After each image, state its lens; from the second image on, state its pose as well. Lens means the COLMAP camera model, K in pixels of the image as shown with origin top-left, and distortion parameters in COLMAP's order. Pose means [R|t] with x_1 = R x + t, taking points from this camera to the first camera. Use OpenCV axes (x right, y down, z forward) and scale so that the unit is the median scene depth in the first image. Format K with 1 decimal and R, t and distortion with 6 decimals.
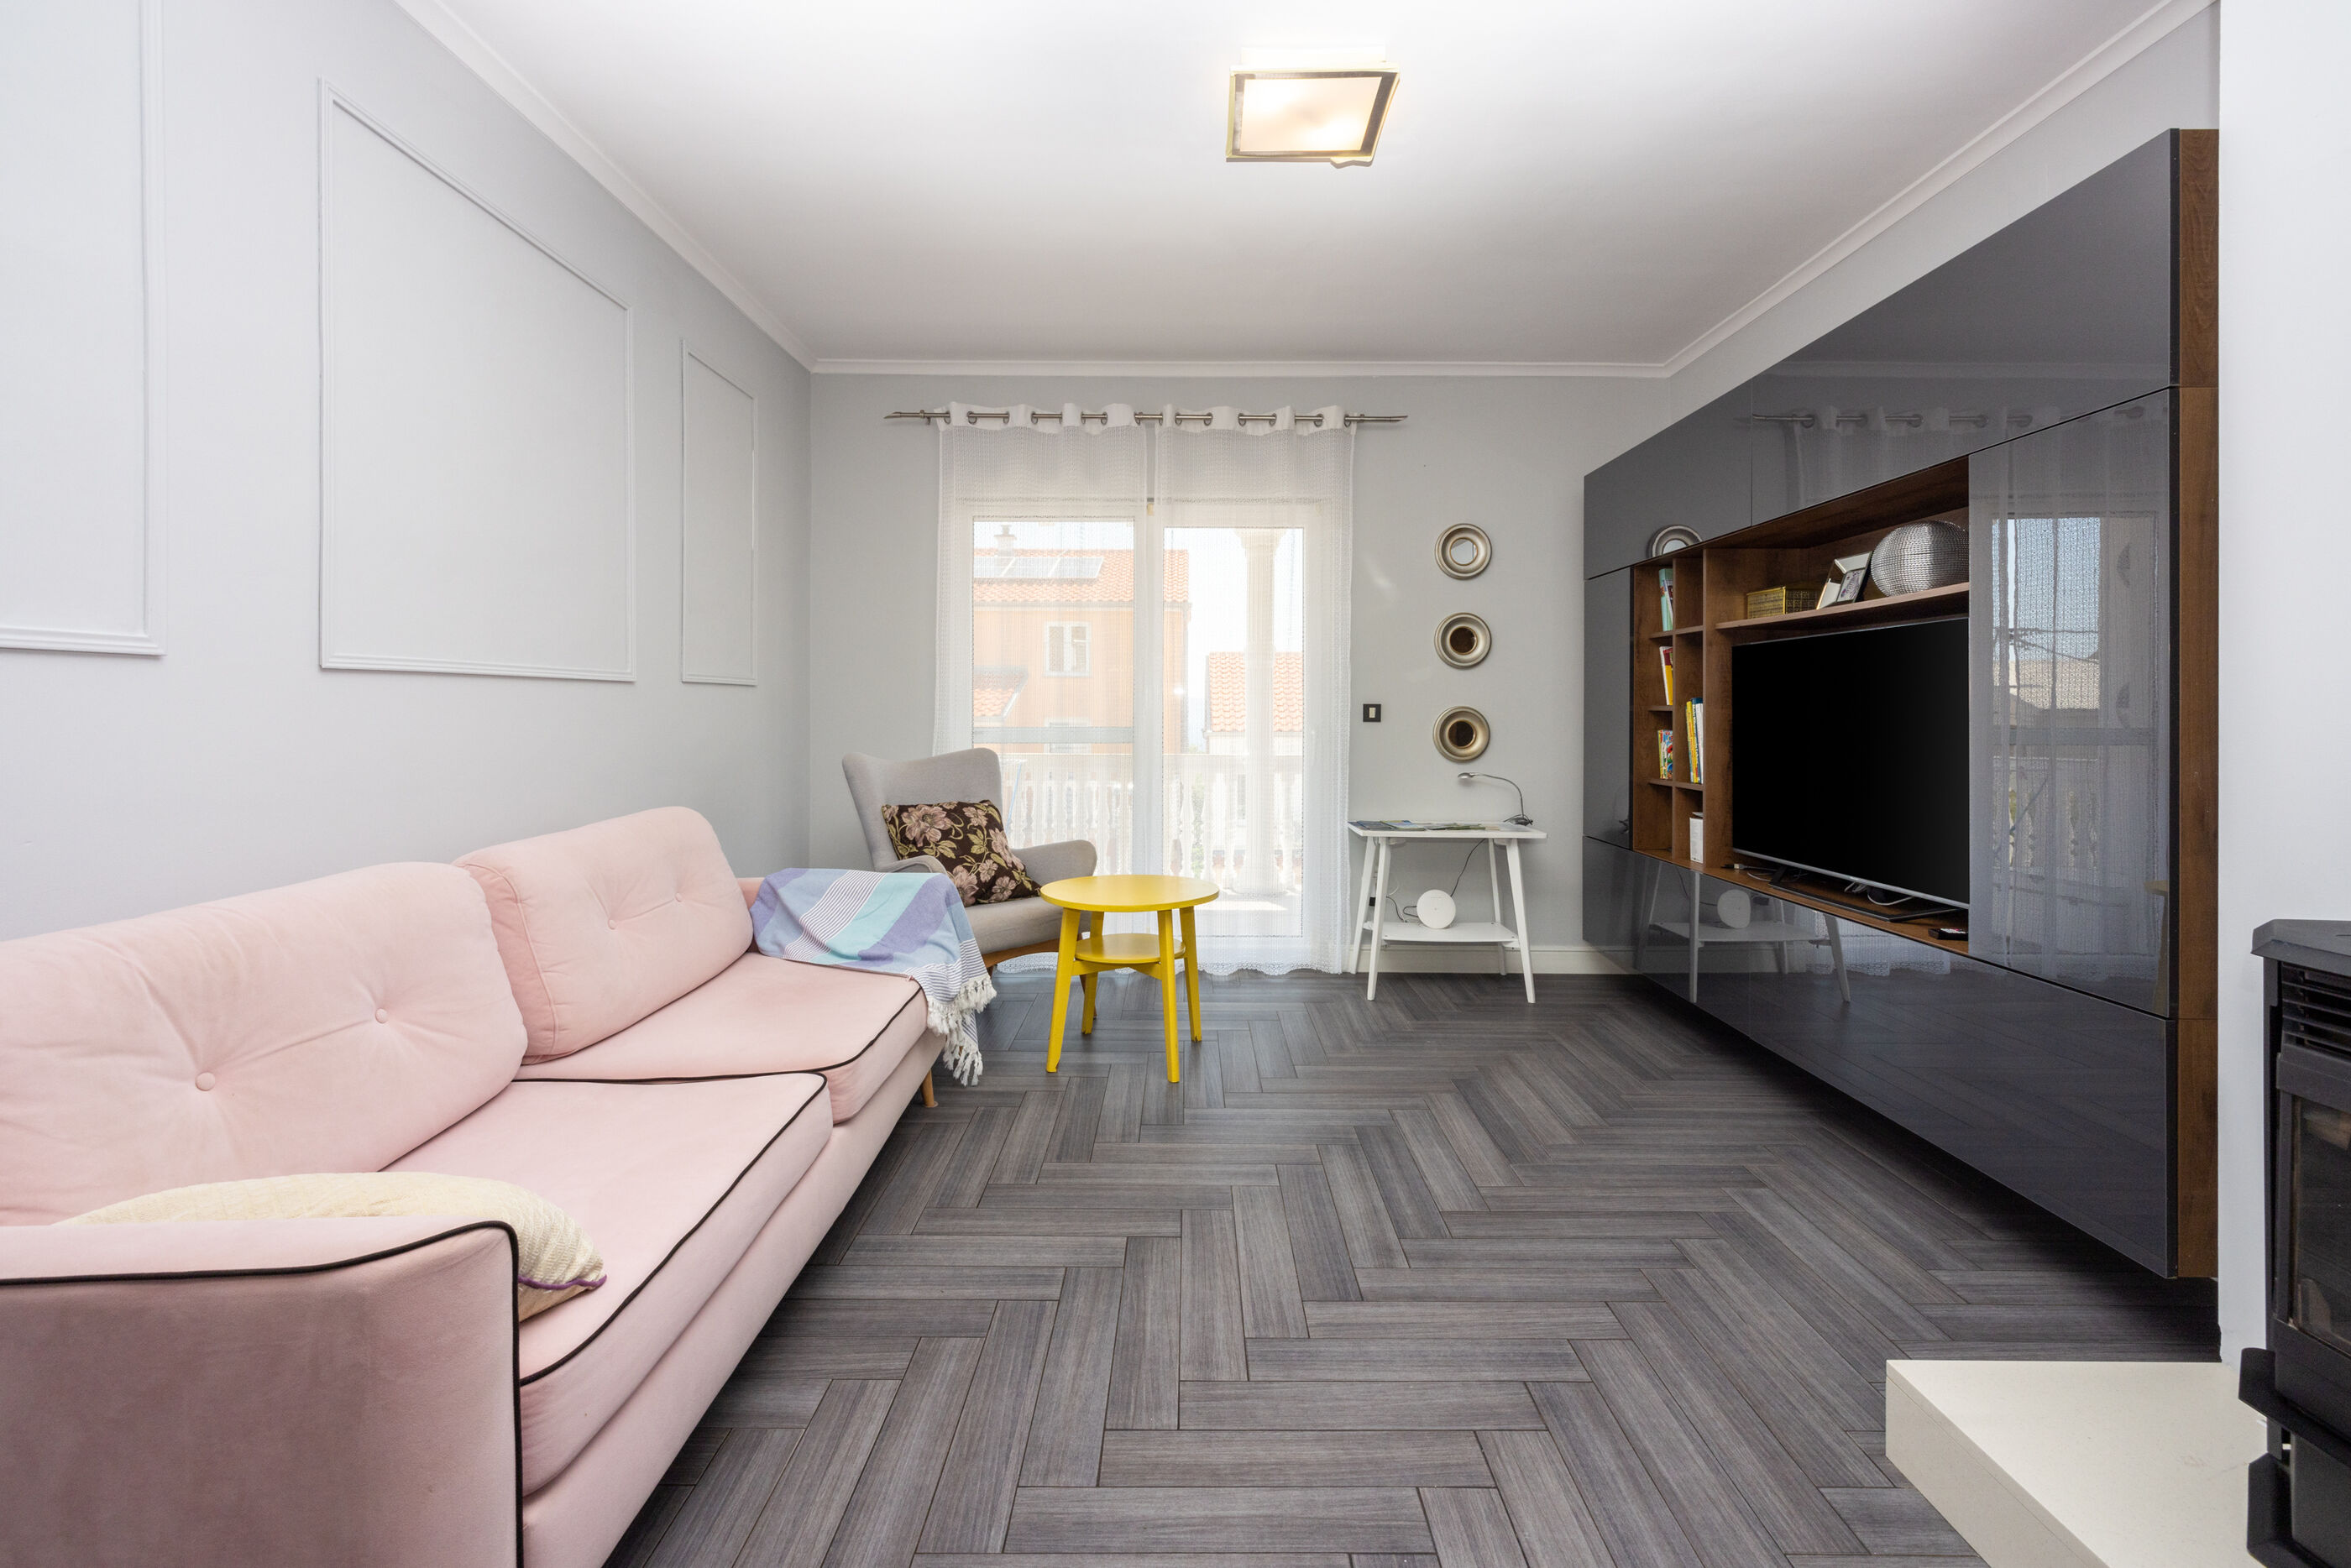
lens RADIAL K [[1012.0, 0, 1194.5], [0, 1012.0, 706.4], [0, 0, 1]] dist [0.001629, 0.000167]
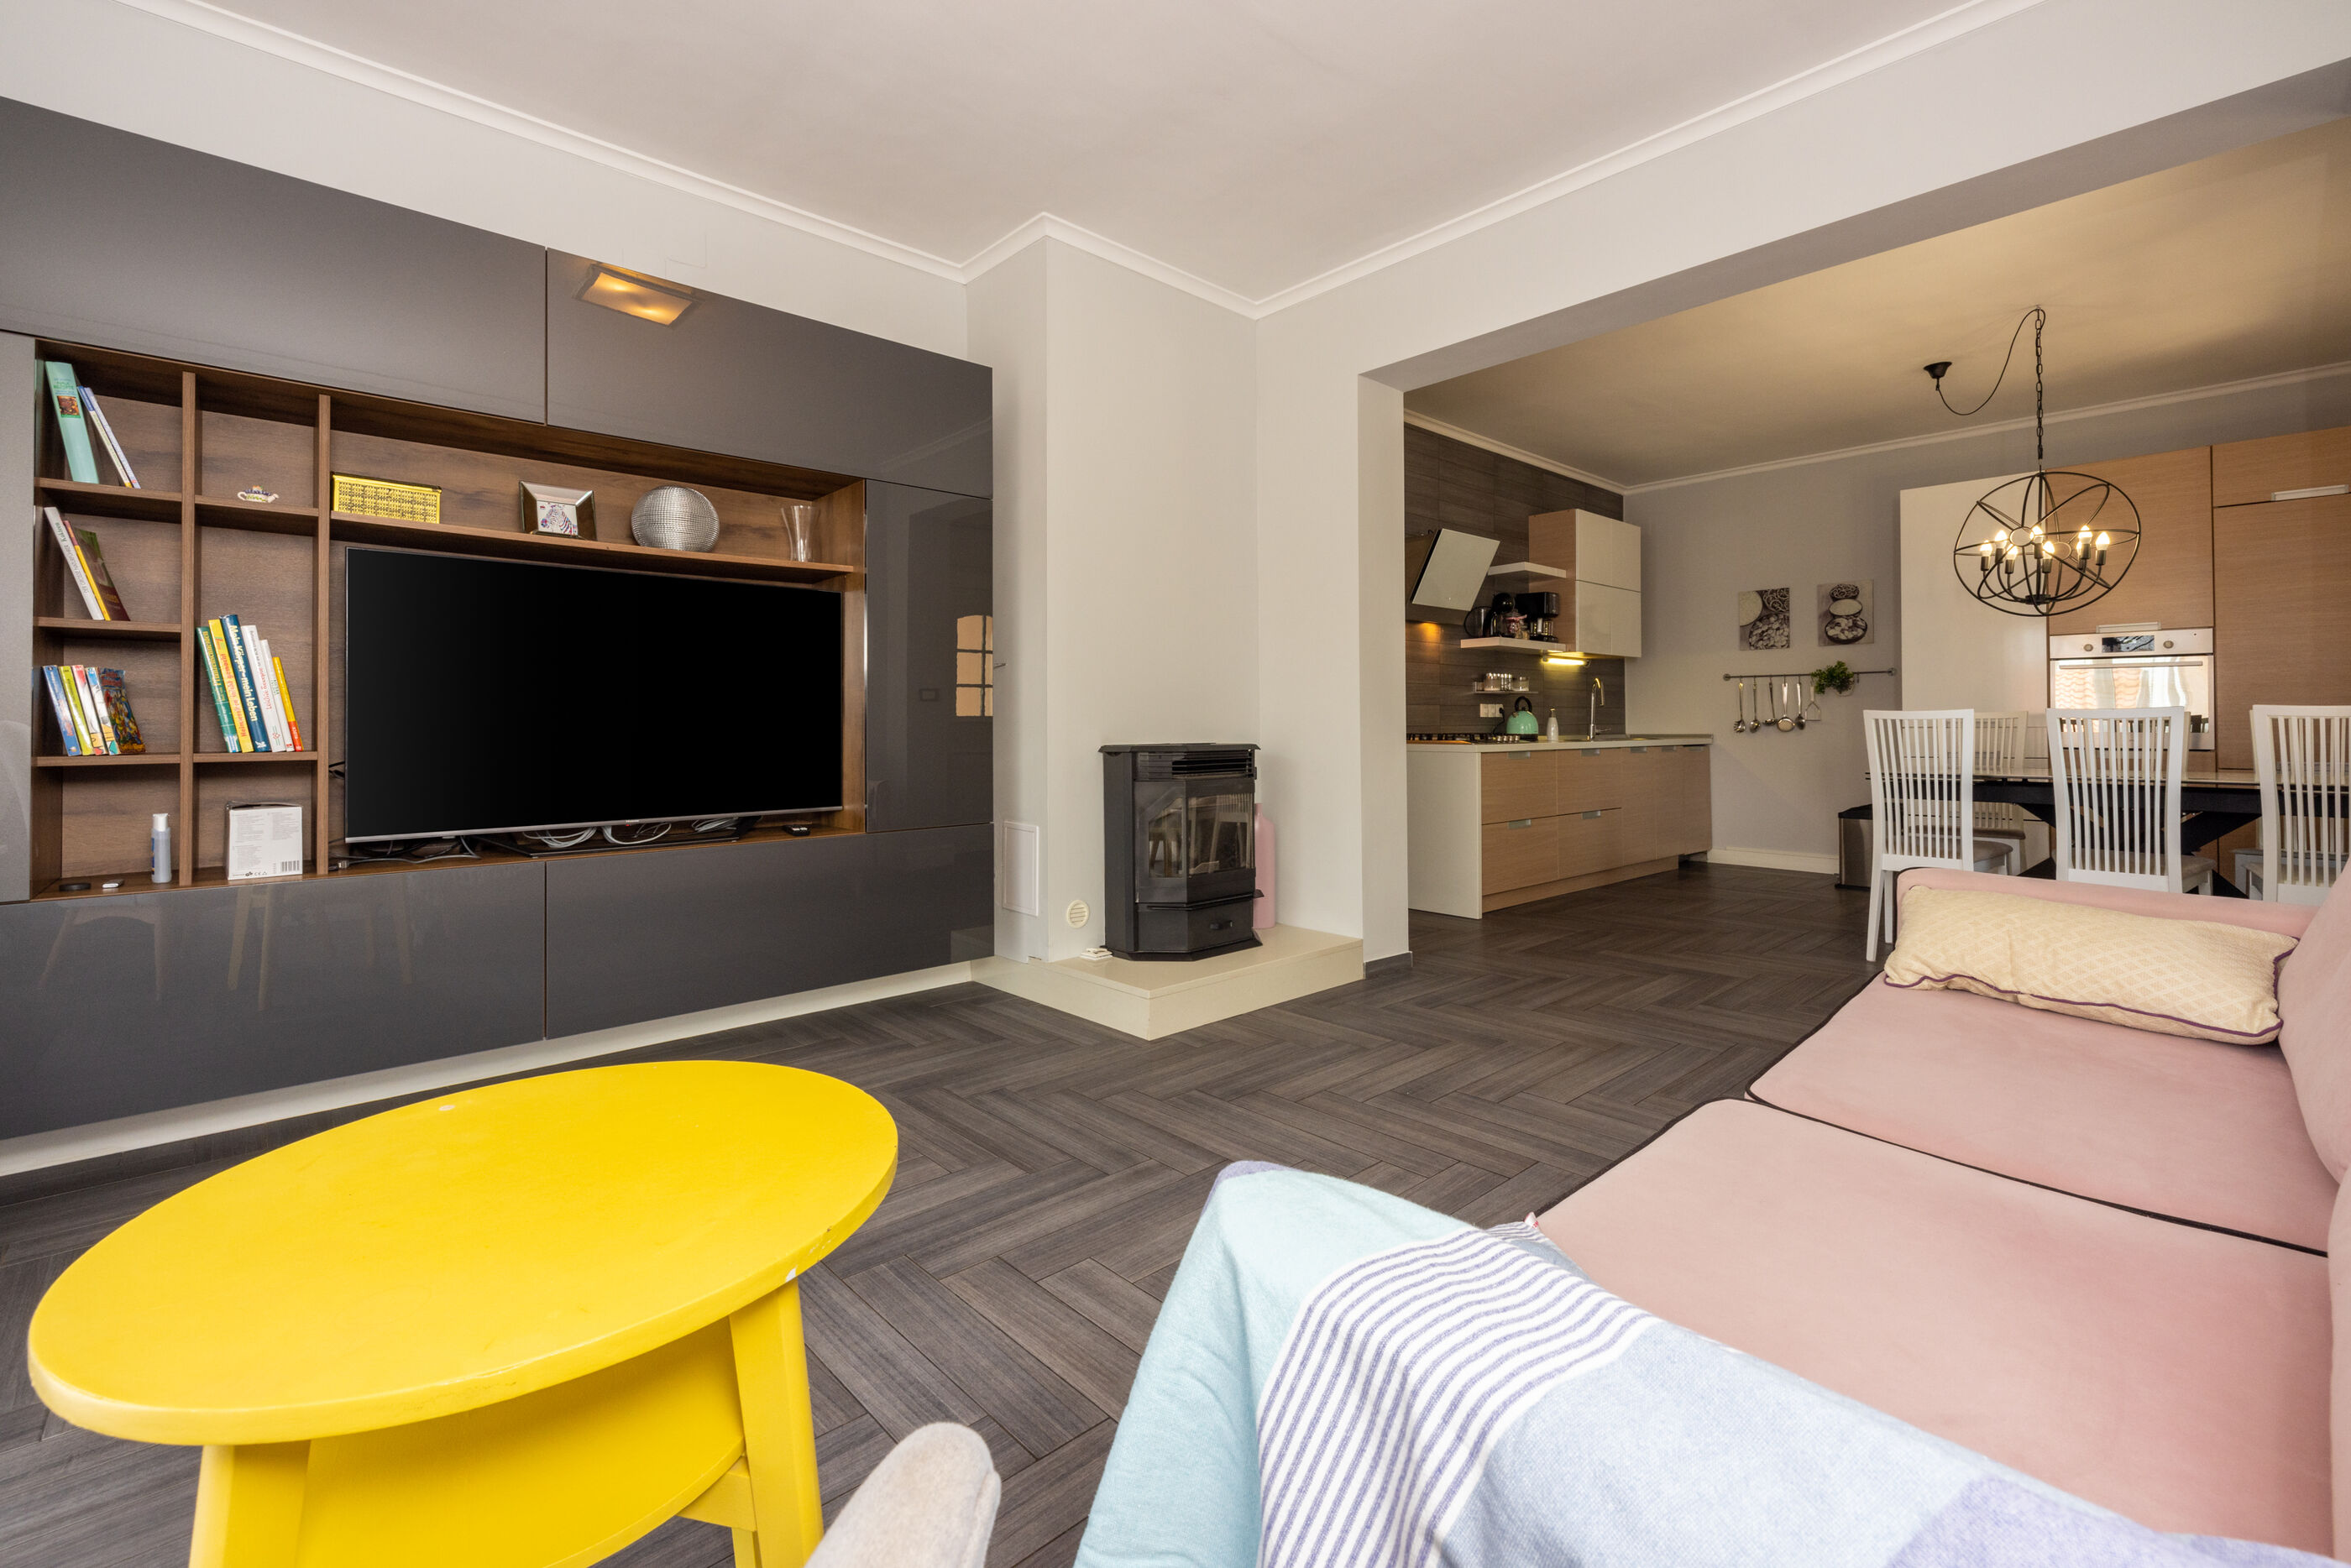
lens RADIAL K [[1015.9, 0, 1182.2], [0, 1015.9, 711.6], [0, 0, 1]] dist [0.003000, 0.000200]
pose [[-0.678138, 0.009424, 0.734874, -0.354851], [-0.001595, 0.999897, -0.014295, 0.060290], [-0.734933, -0.010866, -0.678053, 1.014816]]
